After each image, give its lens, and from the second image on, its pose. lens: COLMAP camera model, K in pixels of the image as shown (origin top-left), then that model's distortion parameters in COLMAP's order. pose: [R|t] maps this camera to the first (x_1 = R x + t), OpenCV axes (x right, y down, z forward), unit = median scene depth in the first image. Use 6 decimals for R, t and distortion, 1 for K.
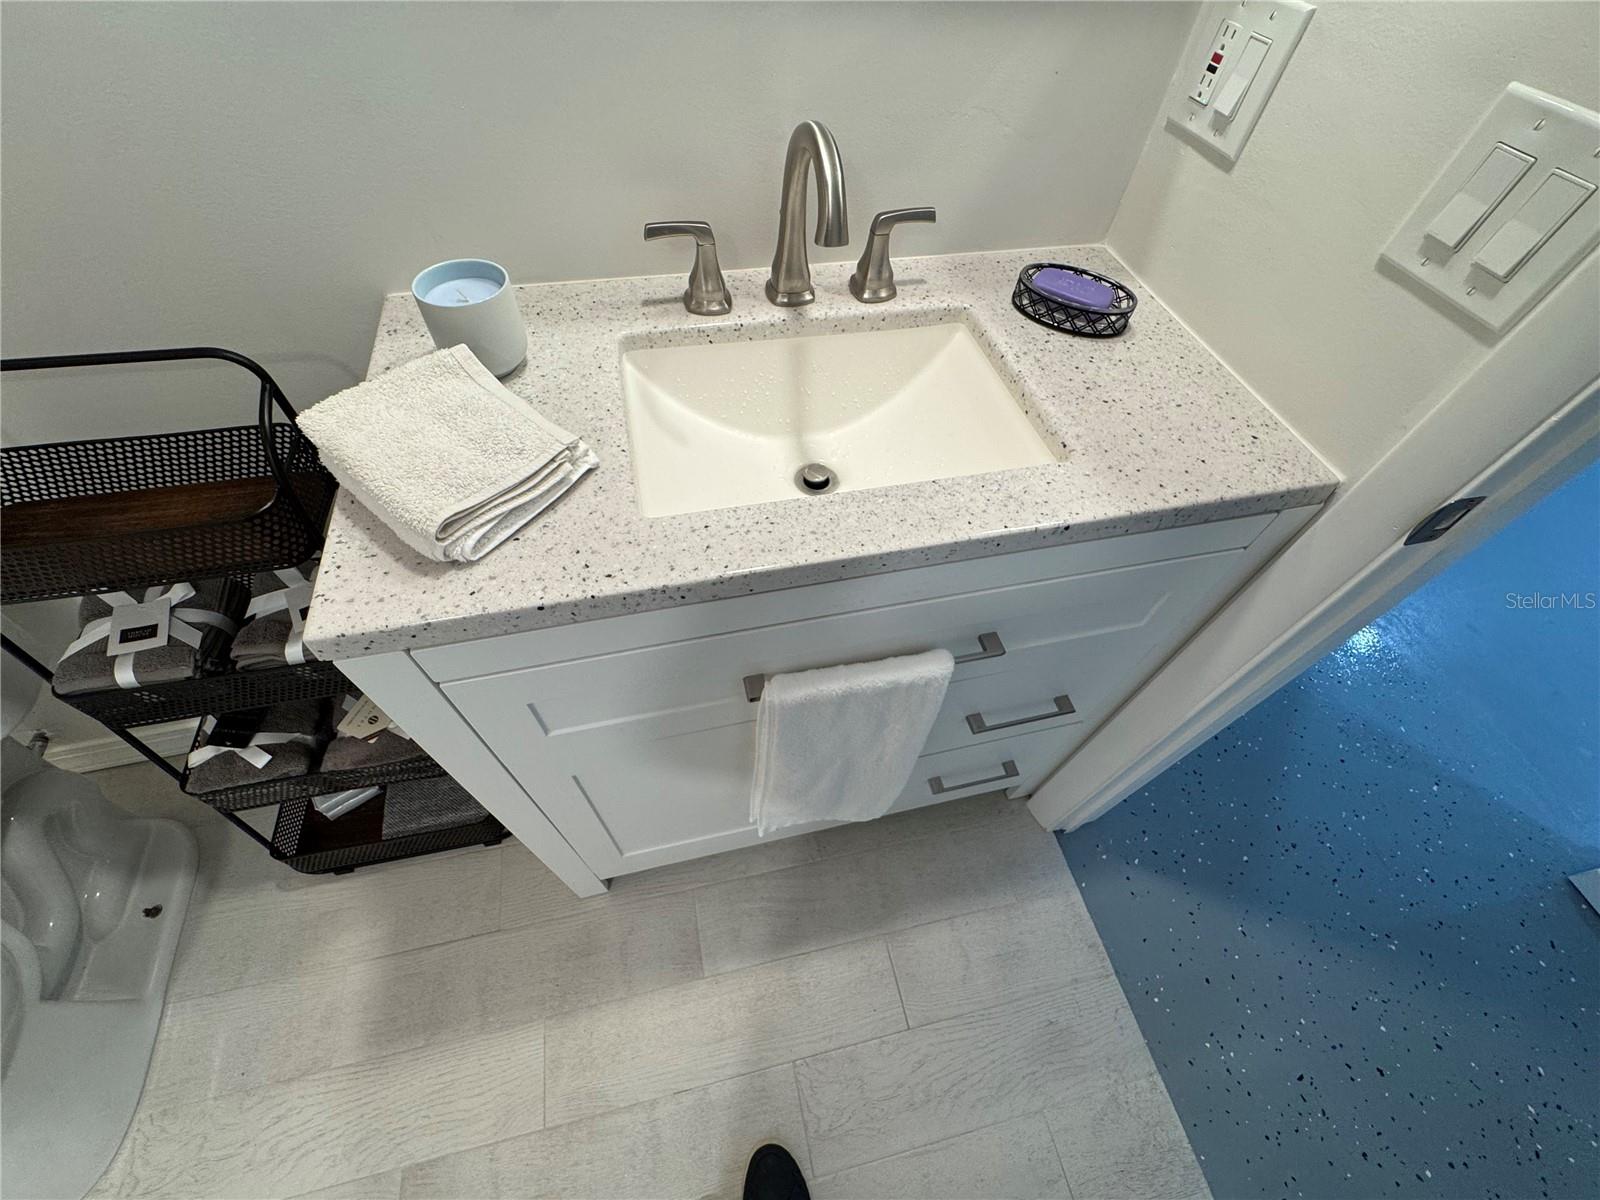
lens RADIAL K [[643.3, 0, 799.7], [0, 643.3, 598.6], [0, 0, 1]] dist [-0.004569, 0.000380]
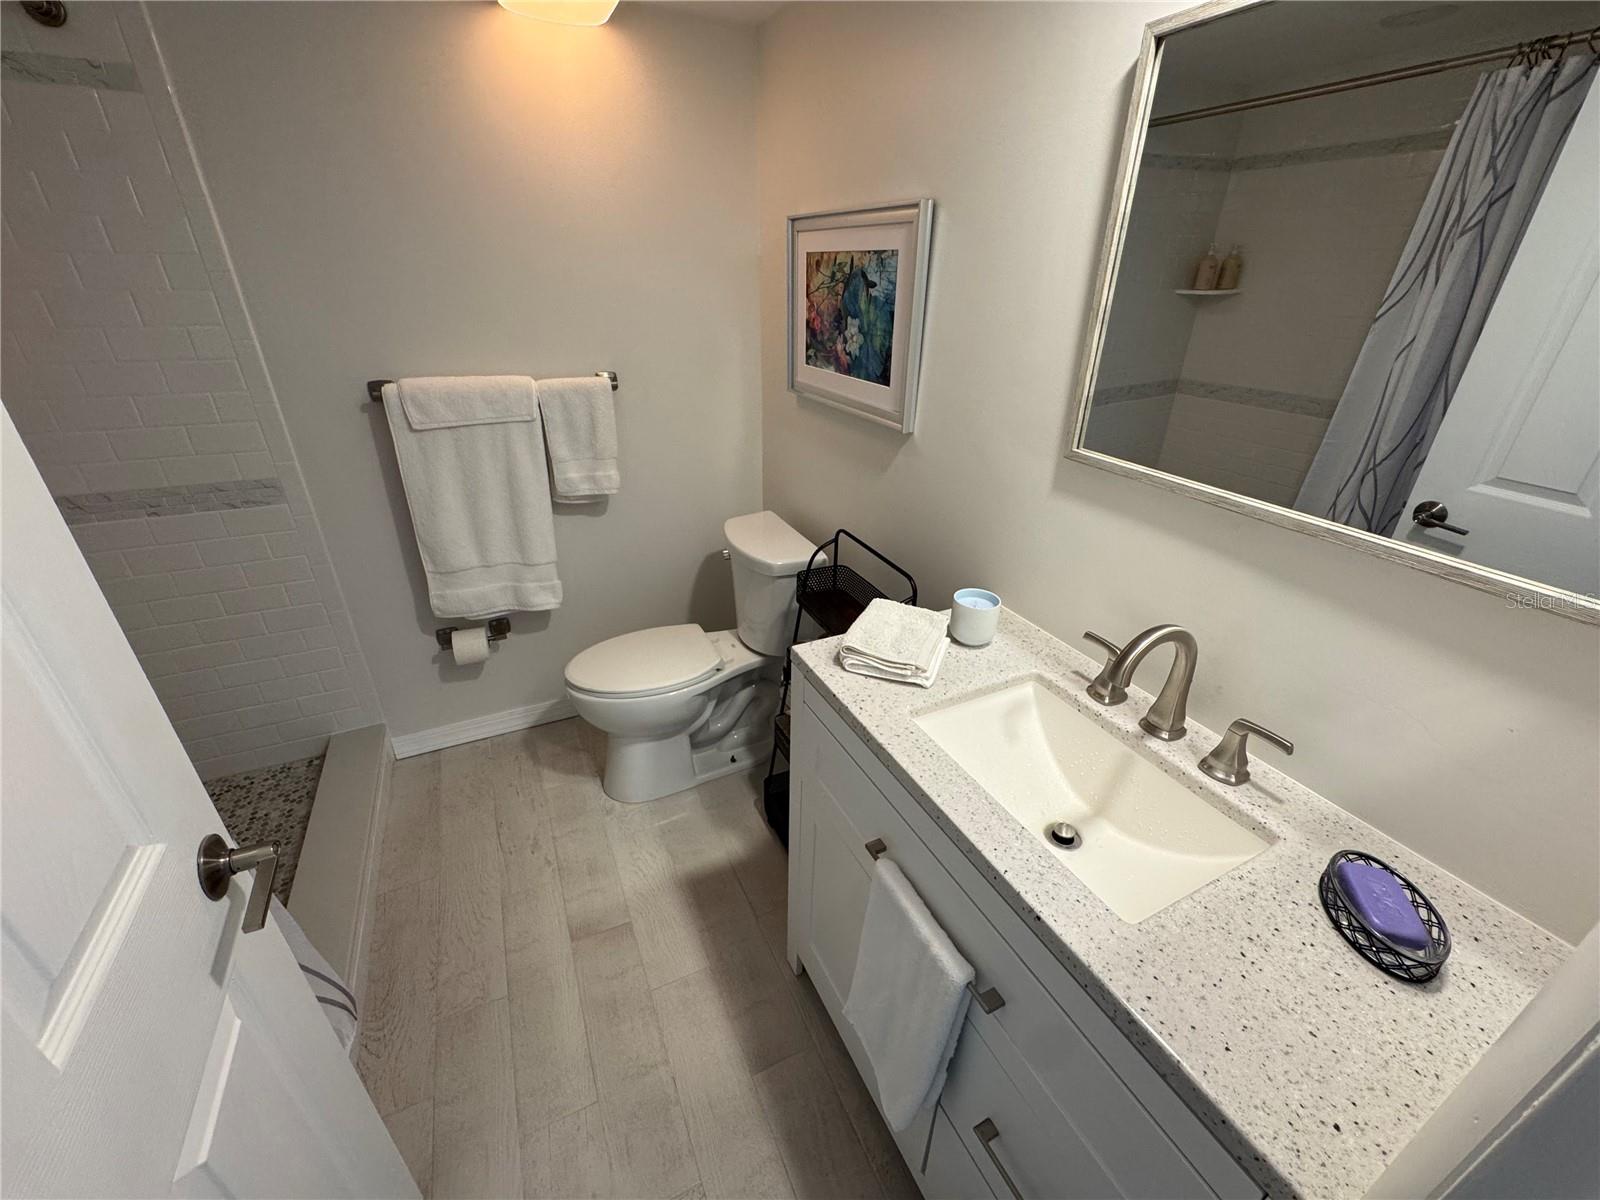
lens RADIAL K [[643.3, 0, 799.7], [0, 643.3, 598.6], [0, 0, 1]] dist [-0.004569, 0.000380]
pose [[0.224318, 0.392783, -0.891854, 0.889595], [-0.793158, 0.605309, 0.067091, -0.152735], [0.566200, 0.692331, 0.447320, -0.158007]]
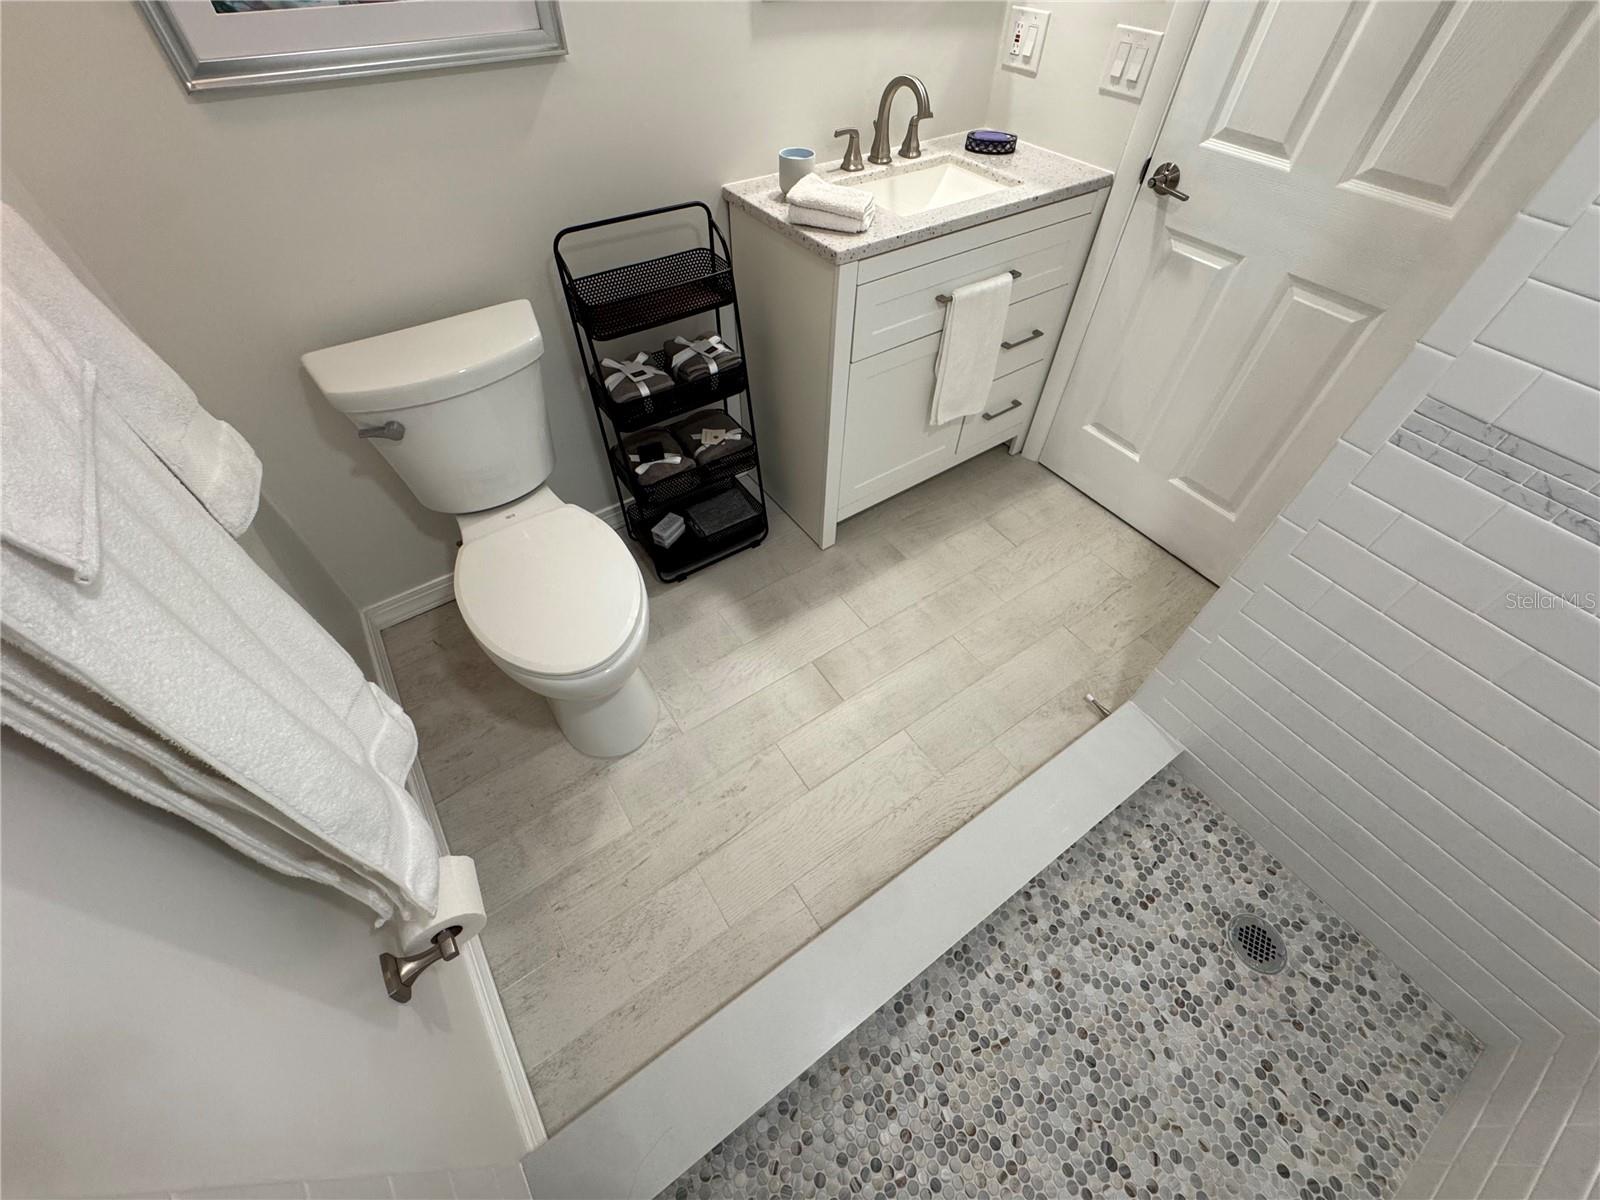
lens RADIAL K [[643.3, 0, 799.7], [0, 643.3, 598.6], [0, 0, 1]] dist [-0.004569, 0.000380]
pose [[0.928092, -0.308730, 0.208159, -1.253206], [0.320724, 0.946824, -0.025693, 0.969983], [-0.189158, 0.090607, 0.977757, -1.029462]]
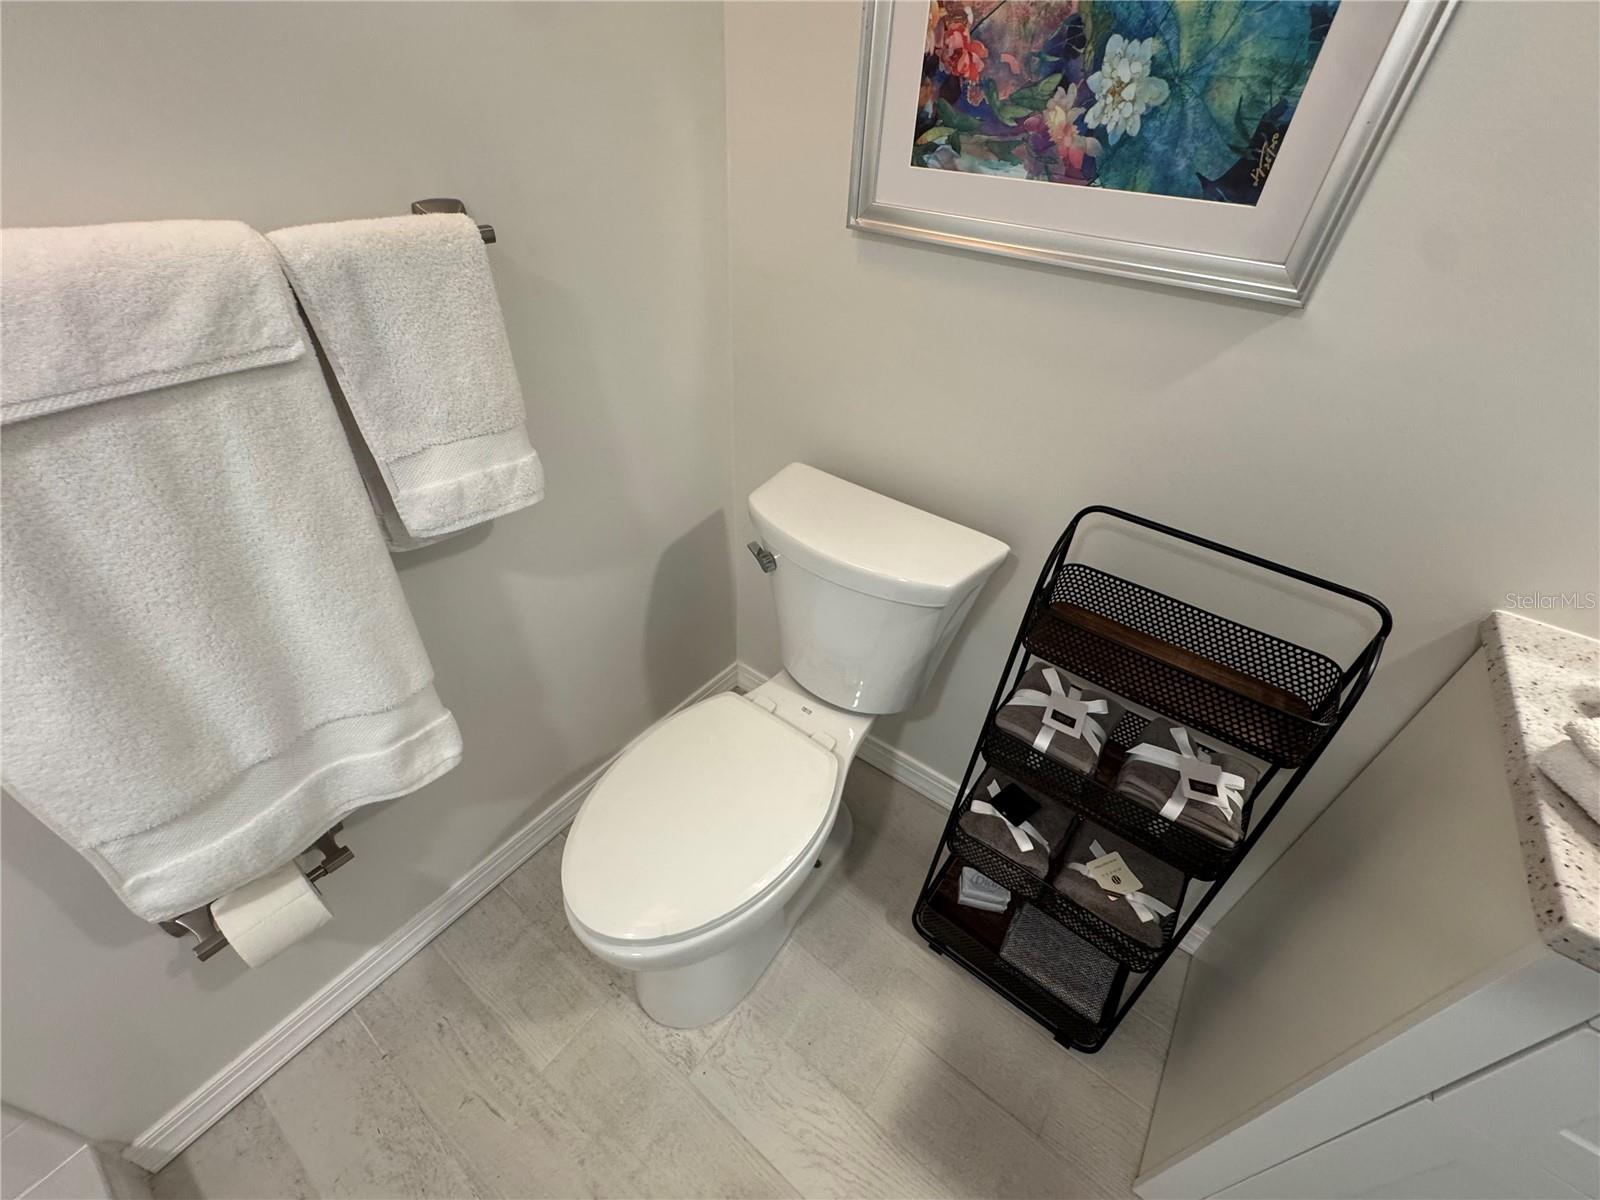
lens RADIAL K [[643.3, 0, 799.7], [0, 643.3, 598.6], [0, 0, 1]] dist [-0.004569, 0.000380]
pose [[0.646804, 0.451797, -0.614429, -0.728125], [-0.622642, 0.778056, -0.083336, 0.313743], [0.440410, 0.436472, 0.784558, -0.343405]]
